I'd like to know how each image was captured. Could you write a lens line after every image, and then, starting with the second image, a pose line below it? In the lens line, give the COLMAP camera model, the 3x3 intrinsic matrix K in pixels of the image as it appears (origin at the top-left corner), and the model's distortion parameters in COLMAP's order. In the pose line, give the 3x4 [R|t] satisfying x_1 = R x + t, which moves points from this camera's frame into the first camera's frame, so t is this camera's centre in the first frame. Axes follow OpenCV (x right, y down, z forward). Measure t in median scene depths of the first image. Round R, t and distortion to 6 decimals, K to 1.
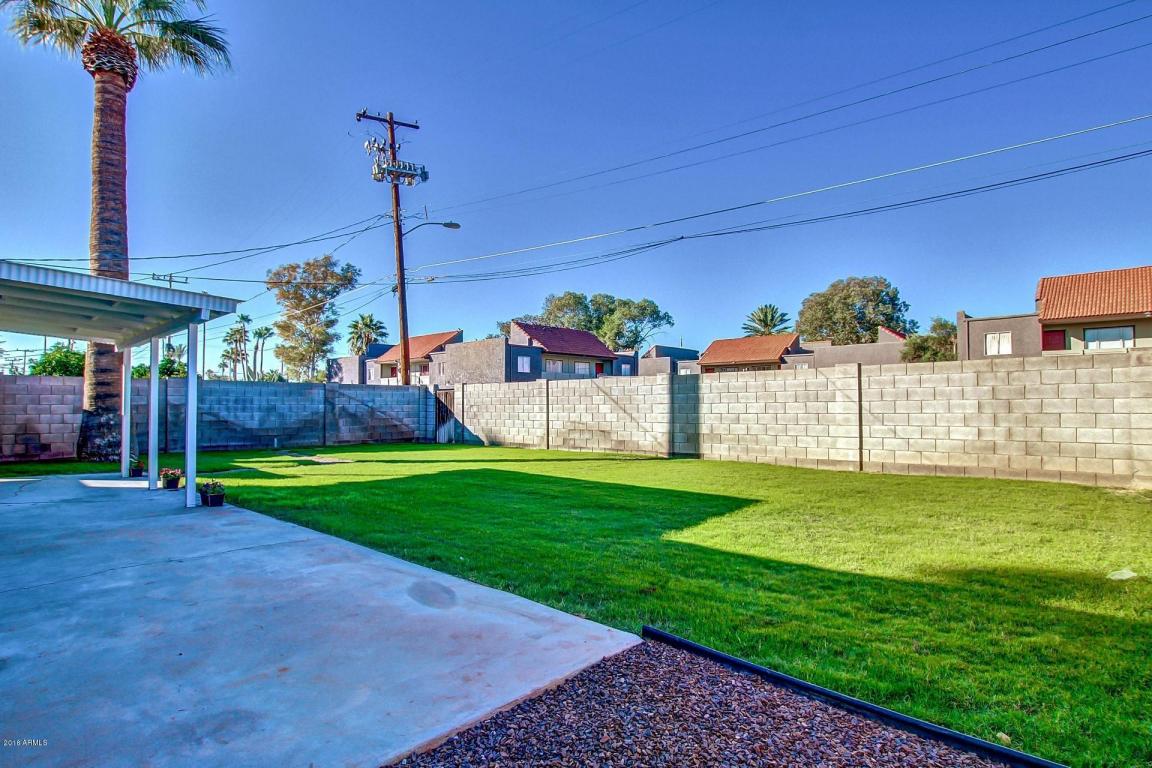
lens RADIAL K [[562.1, 0, 575.8], [0, 562.1, 390.1], [0, 0, 1]] dist [-0.029827, -0.000508]
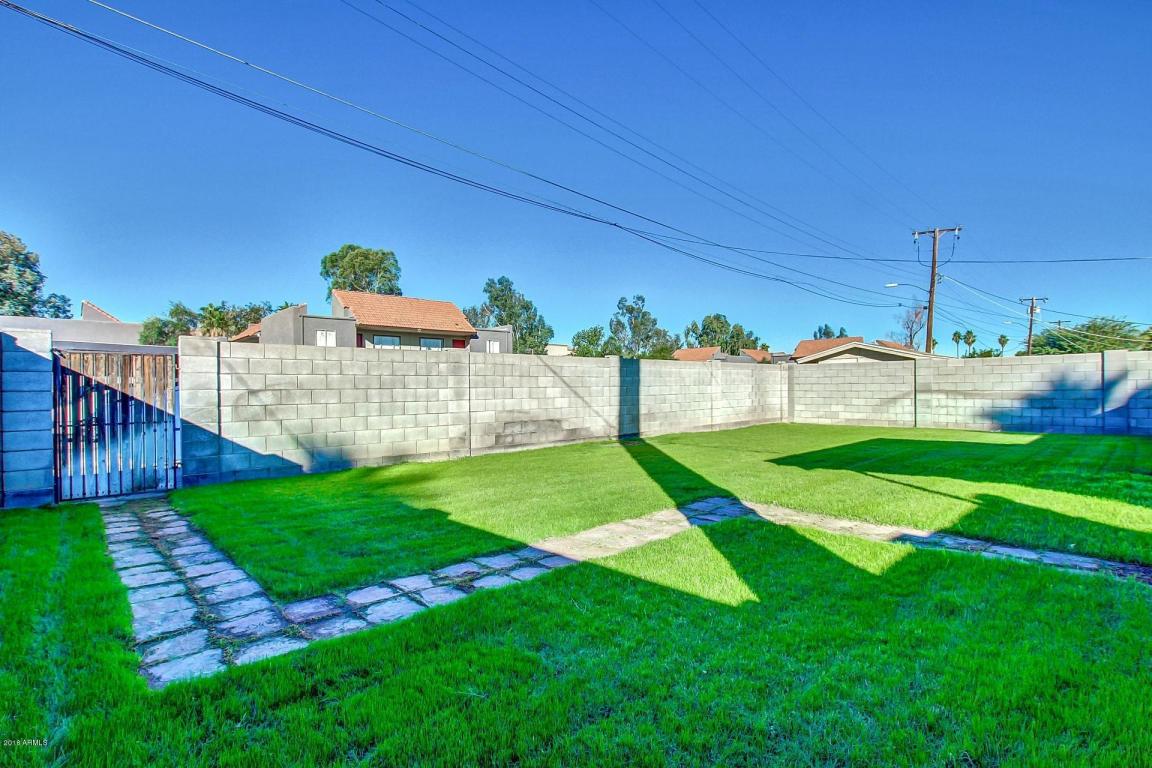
lens RADIAL K [[562.1, 0, 575.4], [0, 562.1, 387.8], [0, 0, 1]] dist [-0.029827, -0.000508]
pose [[0.092577, 0.006546, 0.995684, -0.774927], [-0.014745, 0.999878, -0.005202, 0.030273], [-0.995596, -0.014200, 0.092662, 0.903096]]
